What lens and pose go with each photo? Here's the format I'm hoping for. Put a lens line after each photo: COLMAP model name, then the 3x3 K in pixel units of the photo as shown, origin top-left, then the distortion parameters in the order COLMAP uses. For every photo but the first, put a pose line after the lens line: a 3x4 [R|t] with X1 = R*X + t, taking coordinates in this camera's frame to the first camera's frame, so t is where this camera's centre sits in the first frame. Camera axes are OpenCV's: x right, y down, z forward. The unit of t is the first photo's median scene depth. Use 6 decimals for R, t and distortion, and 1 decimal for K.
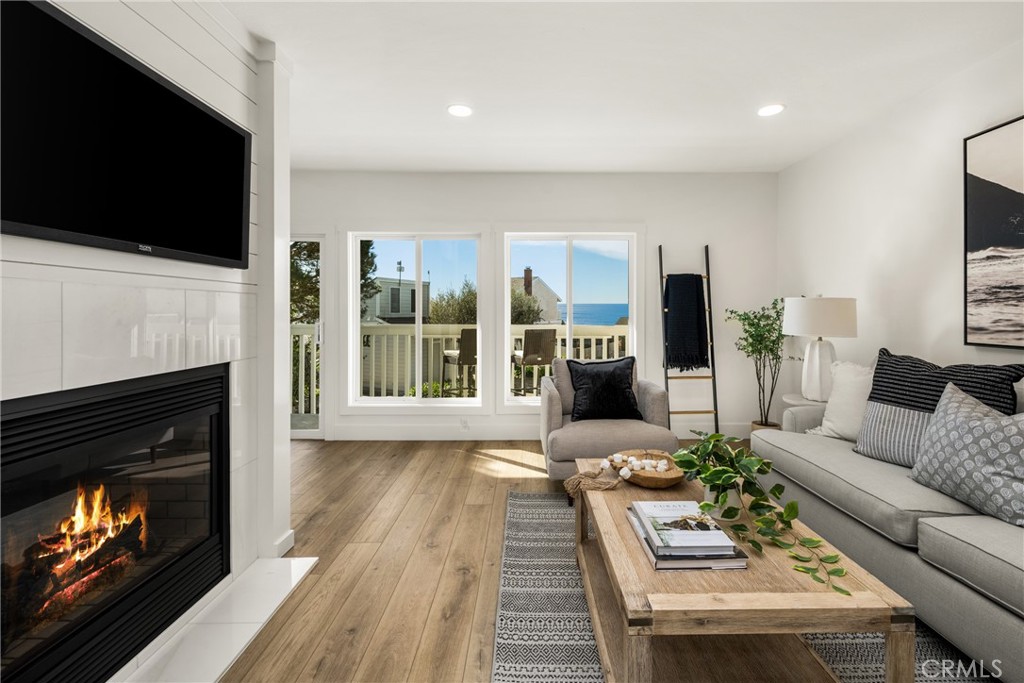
lens RADIAL K [[432.8, 0, 529.0], [0, 432.8, 310.5], [0, 0, 1]] dist [-0.005583, 0.000126]
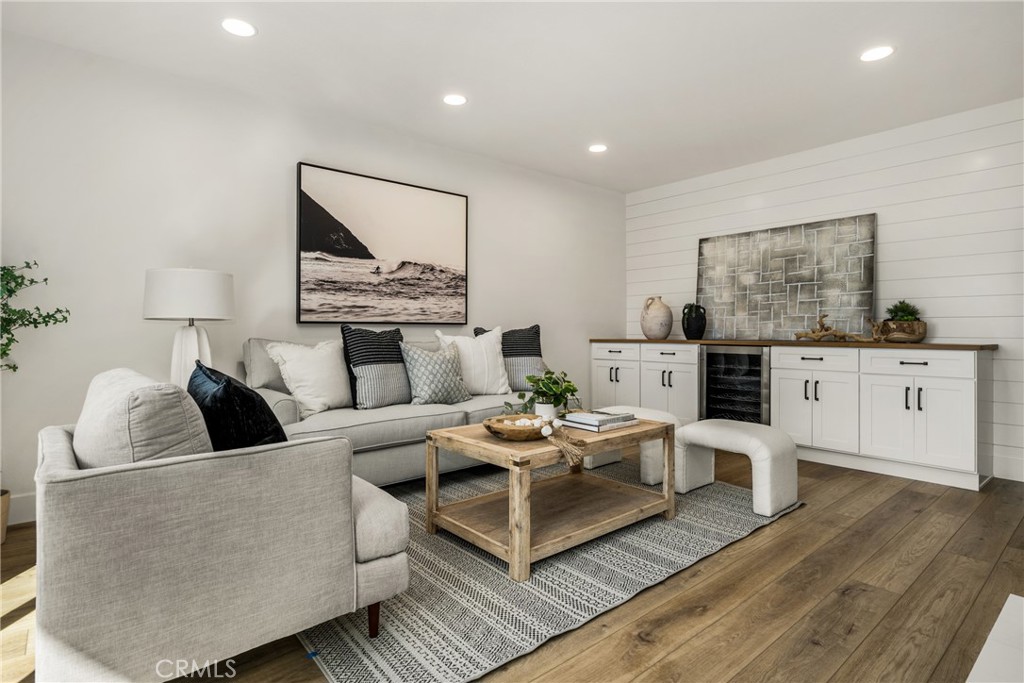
lens RADIAL K [[522.3, 0, 504.1], [0, 522.3, 330.9], [0, 0, 1]] dist [-0.002642, 0.000310]
pose [[-0.624505, -0.006439, 0.780994, -0.585233], [-0.004078, 0.999979, 0.004984, 0.093633], [-0.781010, -0.000072, -0.624519, 1.503920]]
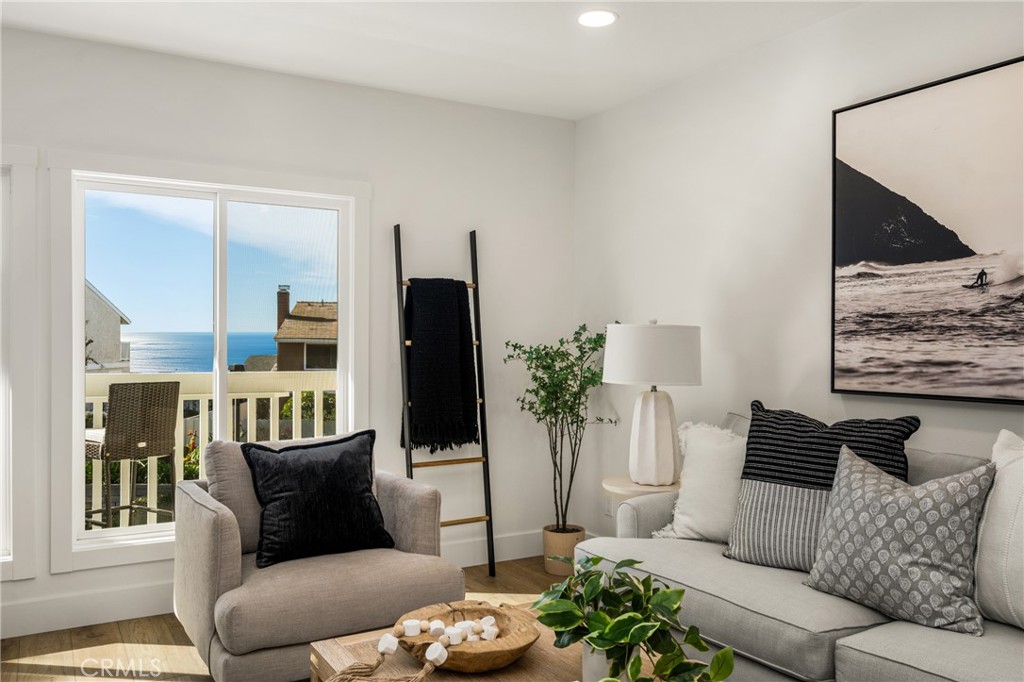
lens RADIAL K [[801.0, 0, 510.0], [0, 801.0, 349.5], [0, 0, 1]] dist [-0.007026, 0.000746]
pose [[0.868504, -0.000068, 0.495682, -0.140887], [-0.004193, 0.999963, 0.007484, -0.001305], [-0.495664, -0.008578, 0.868472, 0.088801]]
